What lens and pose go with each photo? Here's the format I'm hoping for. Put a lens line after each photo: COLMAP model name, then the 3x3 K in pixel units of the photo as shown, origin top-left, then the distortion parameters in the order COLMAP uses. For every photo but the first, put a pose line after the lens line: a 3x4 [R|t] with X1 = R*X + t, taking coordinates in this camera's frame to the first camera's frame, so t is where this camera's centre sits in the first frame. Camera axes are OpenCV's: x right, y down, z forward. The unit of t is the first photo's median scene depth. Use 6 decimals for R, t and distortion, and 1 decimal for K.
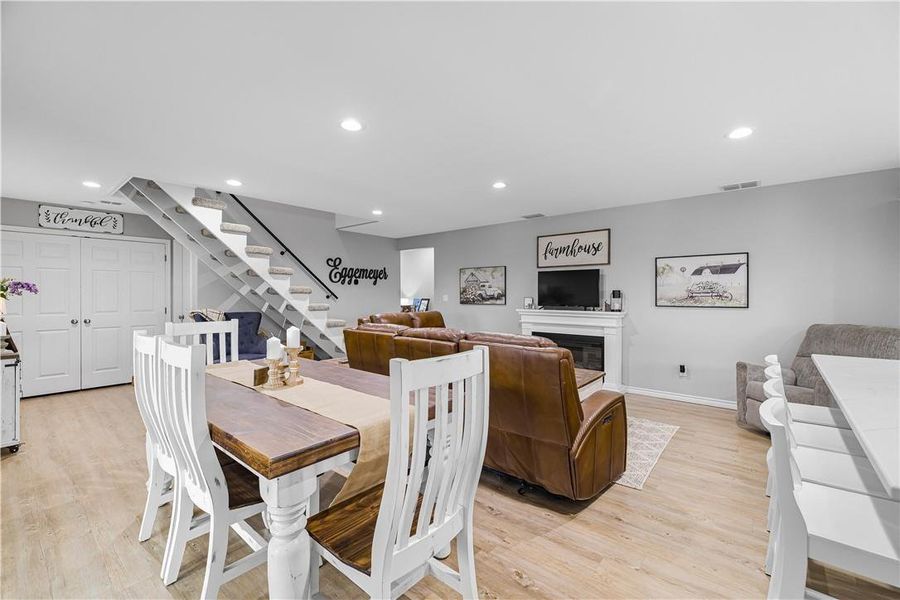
lens RADIAL K [[378.4, 0, 453.5], [0, 378.4, 296.8], [0, 0, 1]] dist [0.004550, -0.000372]
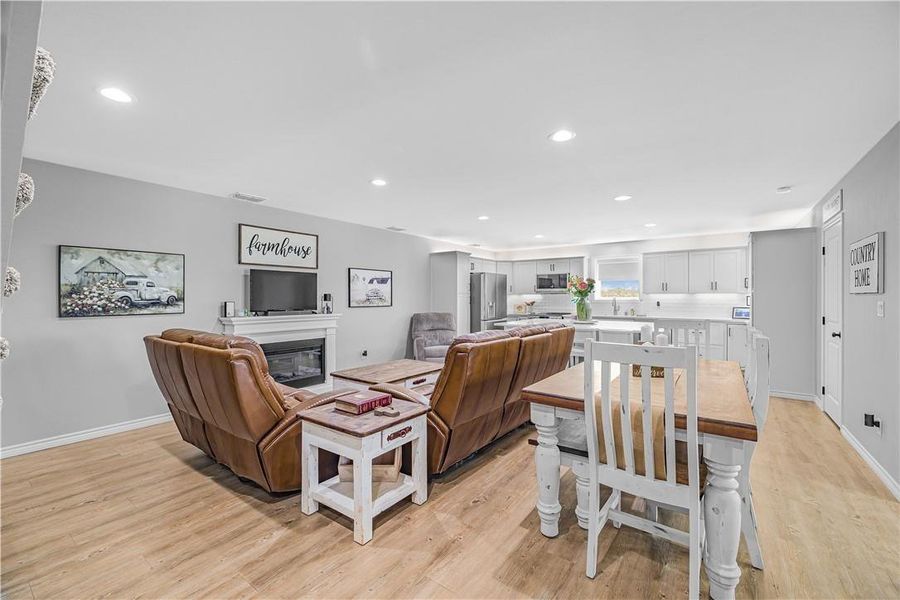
lens RADIAL K [[378.4, 0, 448.3], [0, 378.4, 299.2], [0, 0, 1]] dist [0.004550, -0.000372]
pose [[-0.059934, -0.005607, 0.998187, -0.671626], [0.005617, 0.999966, 0.005954, -0.006509], [-0.998187, 0.005963, -0.059900, 0.711007]]
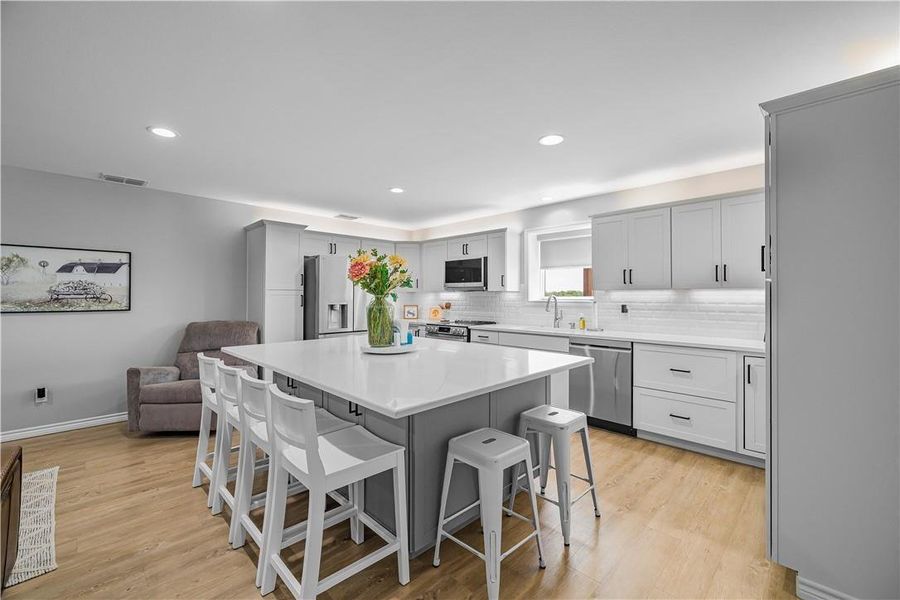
lens RADIAL K [[378.4, 0, 448.9], [0, 378.4, 292.7], [0, 0, 1]] dist [0.004550, -0.000372]
pose [[0.097700, 0.009718, 0.995168, -0.077643], [0.003768, 0.999942, -0.010135, -0.002088], [-0.995209, 0.004740, 0.097657, 0.091186]]
